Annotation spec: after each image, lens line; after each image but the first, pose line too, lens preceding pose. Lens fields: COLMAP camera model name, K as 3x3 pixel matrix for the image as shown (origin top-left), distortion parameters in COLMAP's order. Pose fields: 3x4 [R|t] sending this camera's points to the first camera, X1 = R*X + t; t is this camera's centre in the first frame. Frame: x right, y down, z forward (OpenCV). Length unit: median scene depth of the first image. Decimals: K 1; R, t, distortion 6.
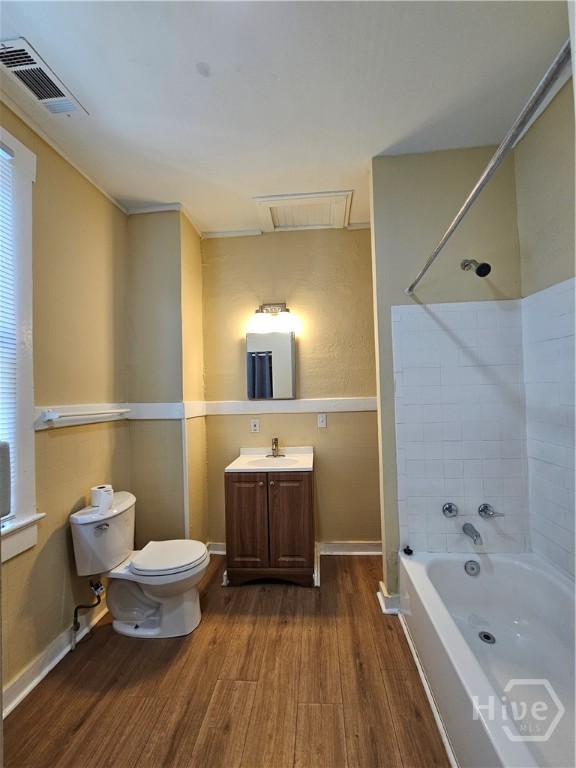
lens RADIAL K [[315.4, 0, 290.9], [0, 315.4, 388.6], [0, 0, 1]] dist [-0.005305, 0.001296]
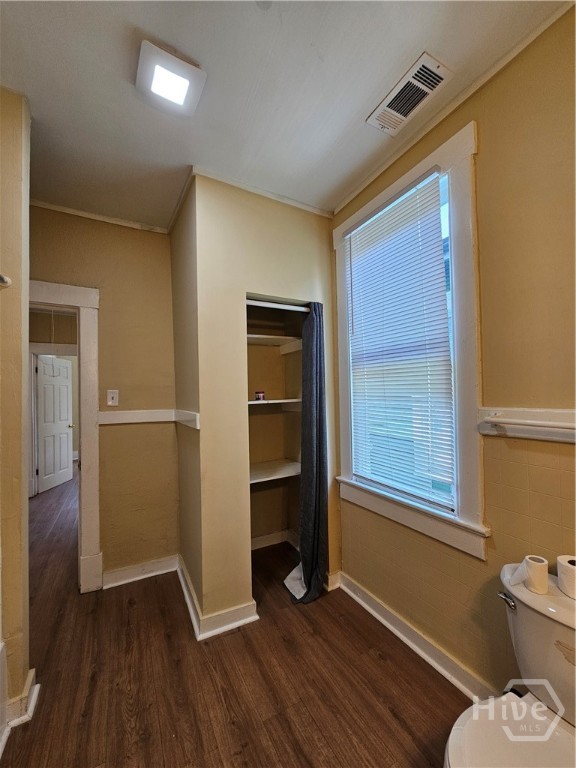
lens RADIAL K [[315.4, 0, 290.9], [0, 315.4, 388.6], [0, 0, 1]] dist [-0.005305, 0.001296]
pose [[-0.828377, 0.036889, -0.558955, 0.132964], [0.049490, 0.998747, -0.007431, -0.014955], [0.557980, -0.033819, -0.829165, 1.456648]]
